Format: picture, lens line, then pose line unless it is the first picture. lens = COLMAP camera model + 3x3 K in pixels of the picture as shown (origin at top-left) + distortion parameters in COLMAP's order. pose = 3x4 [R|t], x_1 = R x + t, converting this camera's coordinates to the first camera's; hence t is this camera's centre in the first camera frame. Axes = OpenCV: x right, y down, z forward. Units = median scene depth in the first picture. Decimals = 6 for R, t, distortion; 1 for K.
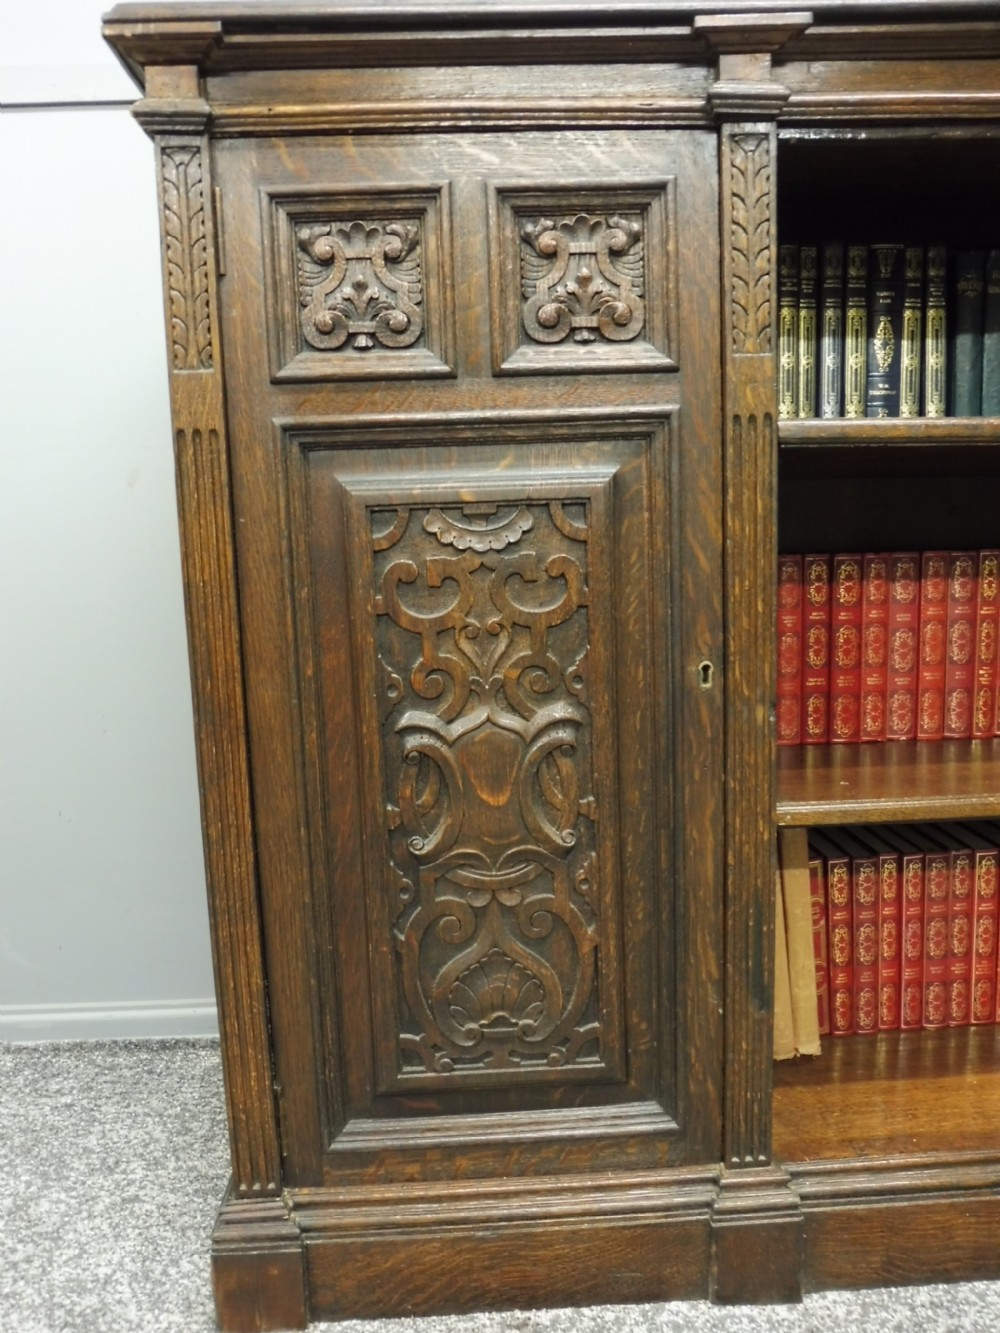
lens RADIAL K [[966.6, 0, 480.8], [0, 966.6, 666.5], [0, 0, 1]] dist [-0.050356, 0.012752]
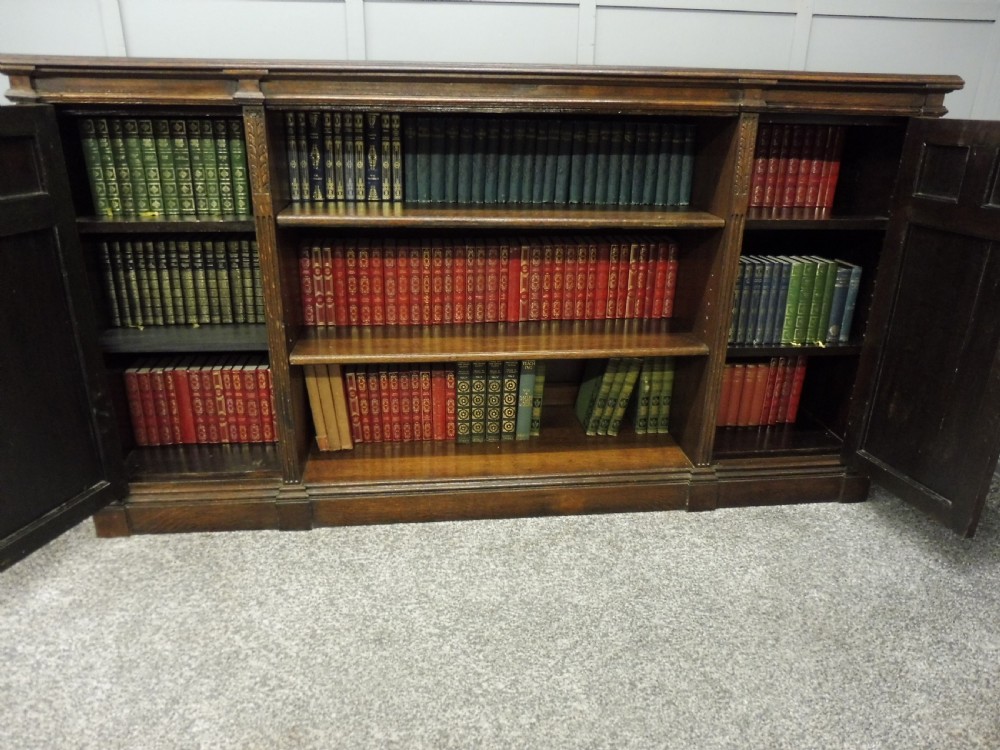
lens RADIAL K [[725.1, 0, 502.2], [0, 725.1, 378.7], [0, 0, 1]] dist [-0.050356, 0.012752]
pose [[0.995361, 0.019502, 0.094209, 0.704924], [-0.042064, 0.968898, 0.243858, -0.313758], [-0.086523, -0.246690, 0.965224, -1.020664]]
